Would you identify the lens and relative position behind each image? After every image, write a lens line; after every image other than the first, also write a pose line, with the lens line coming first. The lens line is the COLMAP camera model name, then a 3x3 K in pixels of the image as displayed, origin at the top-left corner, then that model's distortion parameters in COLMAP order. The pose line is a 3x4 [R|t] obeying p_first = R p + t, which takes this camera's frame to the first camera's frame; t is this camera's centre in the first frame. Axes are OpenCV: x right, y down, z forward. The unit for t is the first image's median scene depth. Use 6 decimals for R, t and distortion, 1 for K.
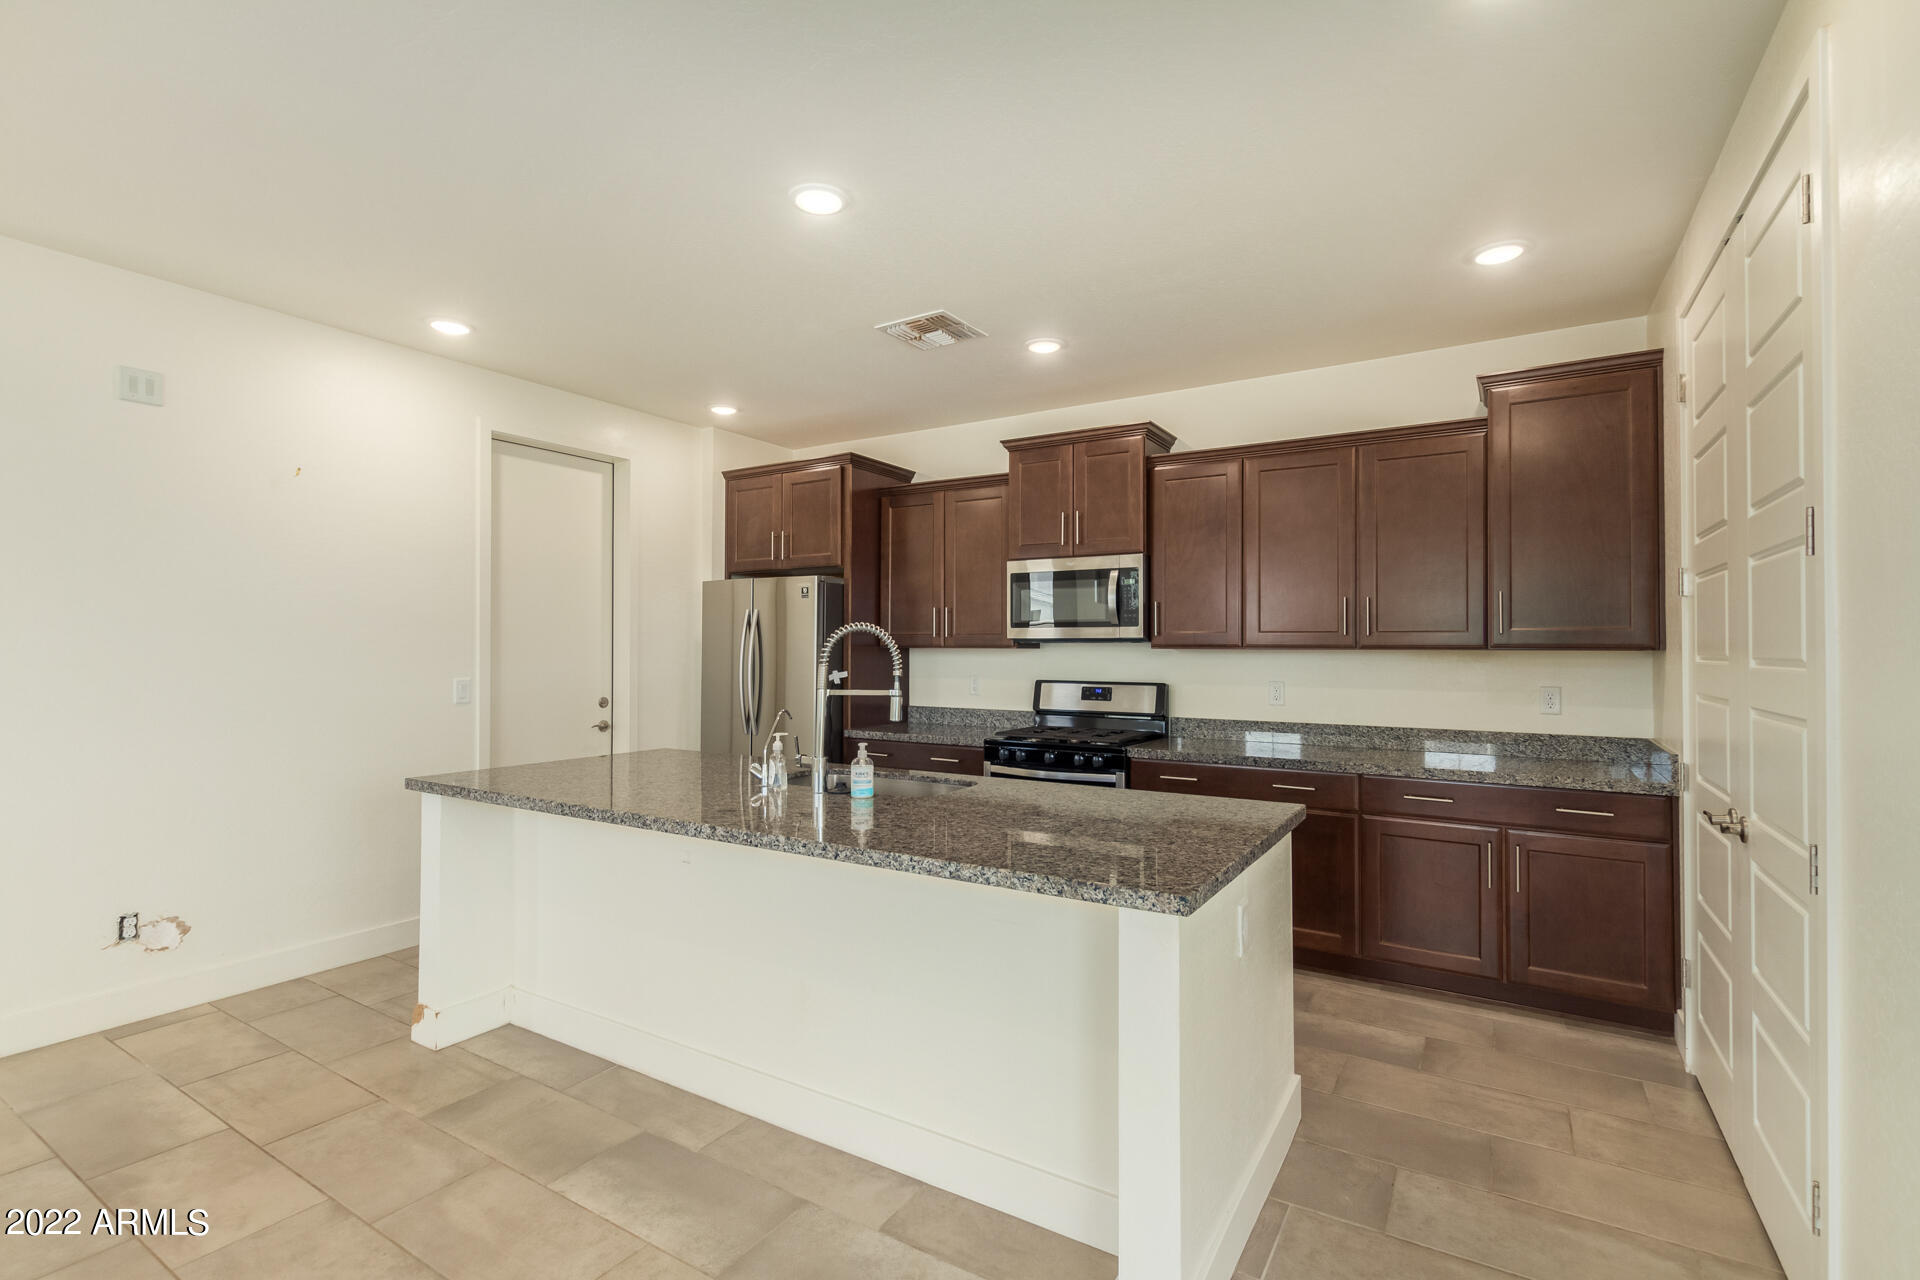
lens RADIAL K [[888.6, 0, 949.8], [0, 888.6, 636.8], [0, 0, 1]] dist [0.000828, -0.000995]
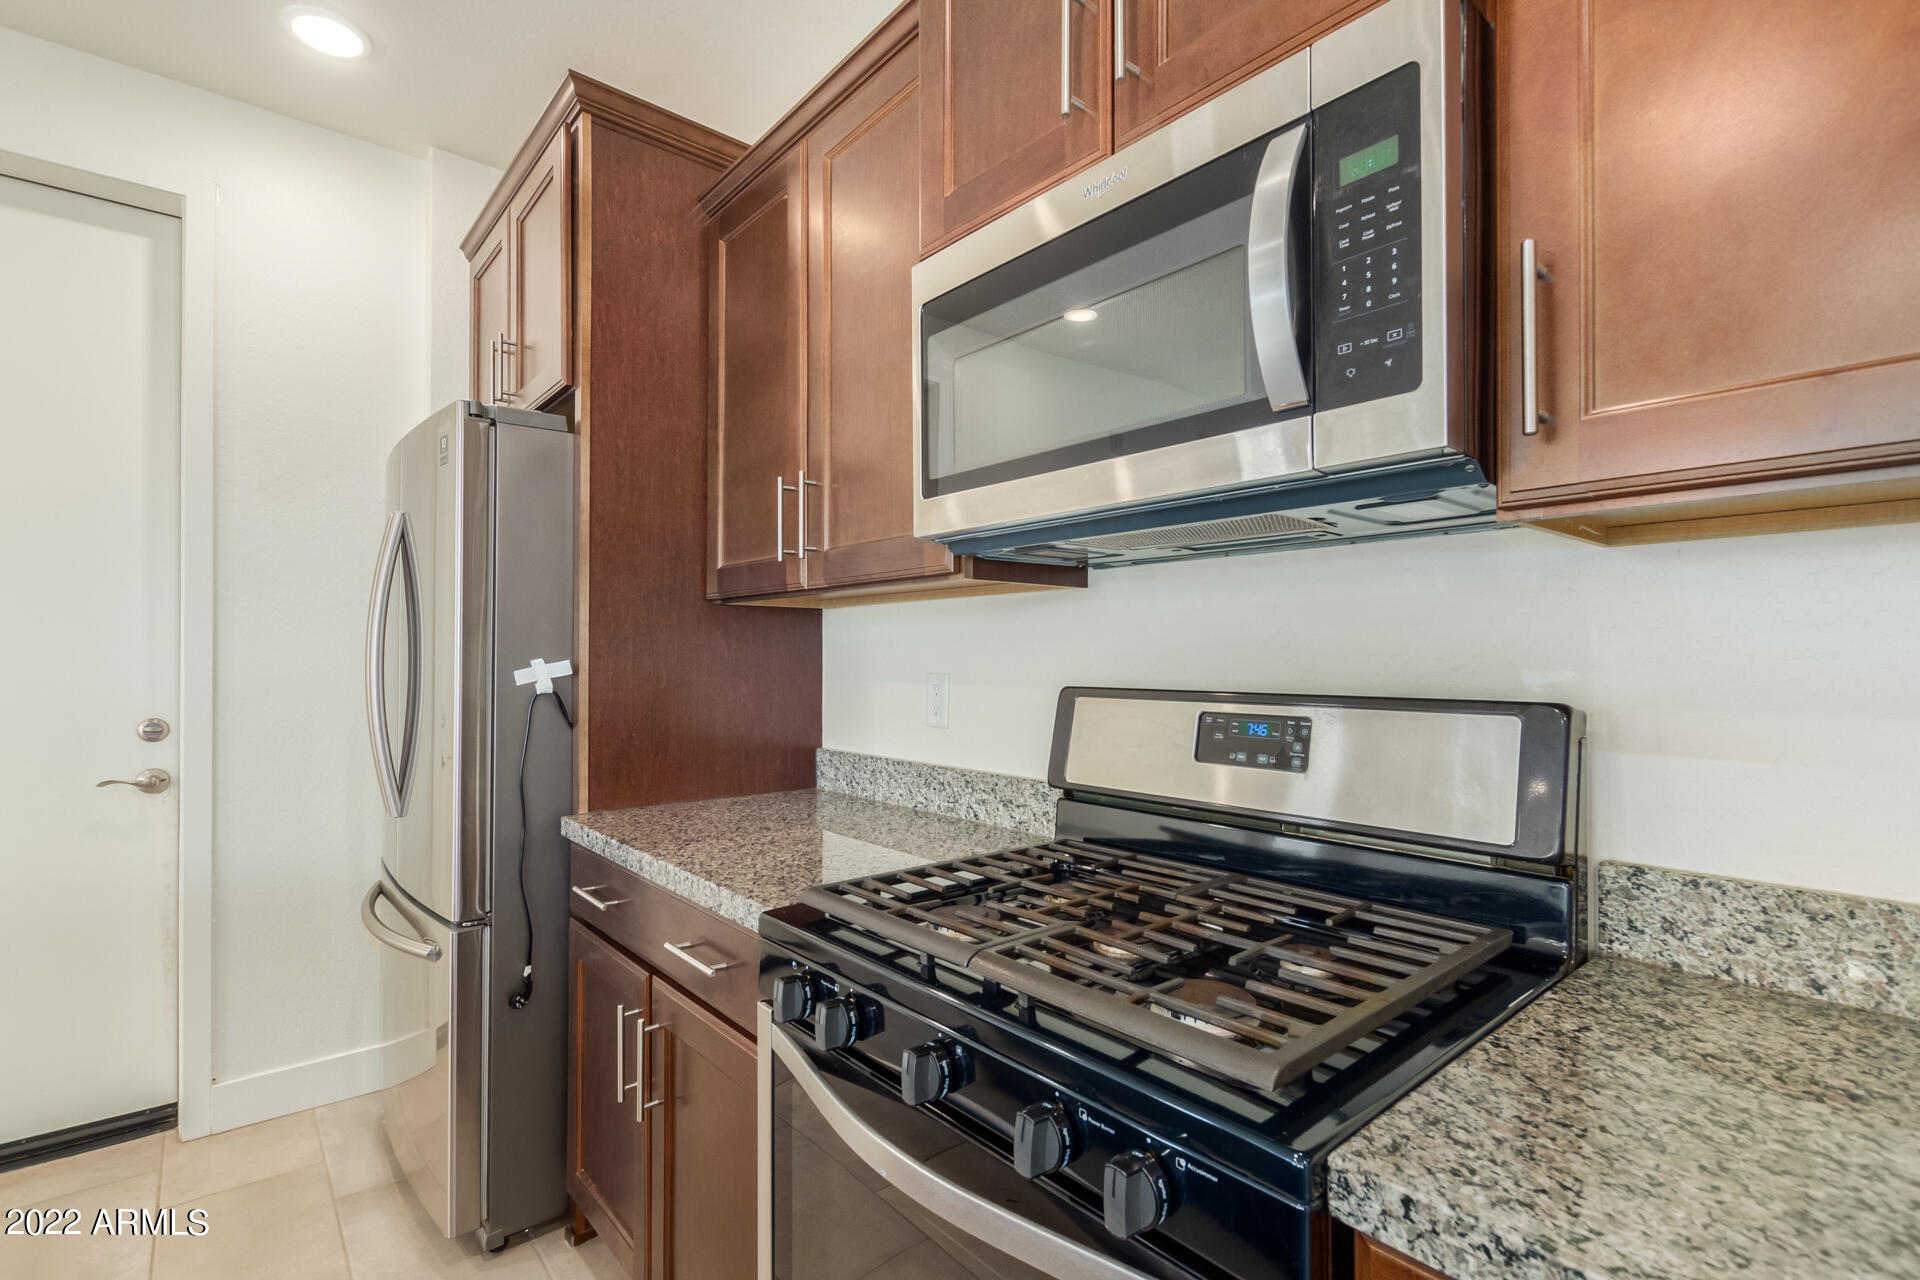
lens RADIAL K [[888.7, 0, 938.0], [0, 888.7, 658.6], [0, 0, 1]] dist [0.008730, -0.000066]
pose [[0.949175, -0.005222, -0.314707, 0.176907], [0.009411, 0.999886, 0.011792, 0.040150], [0.314609, -0.014155, 0.949116, 0.798207]]
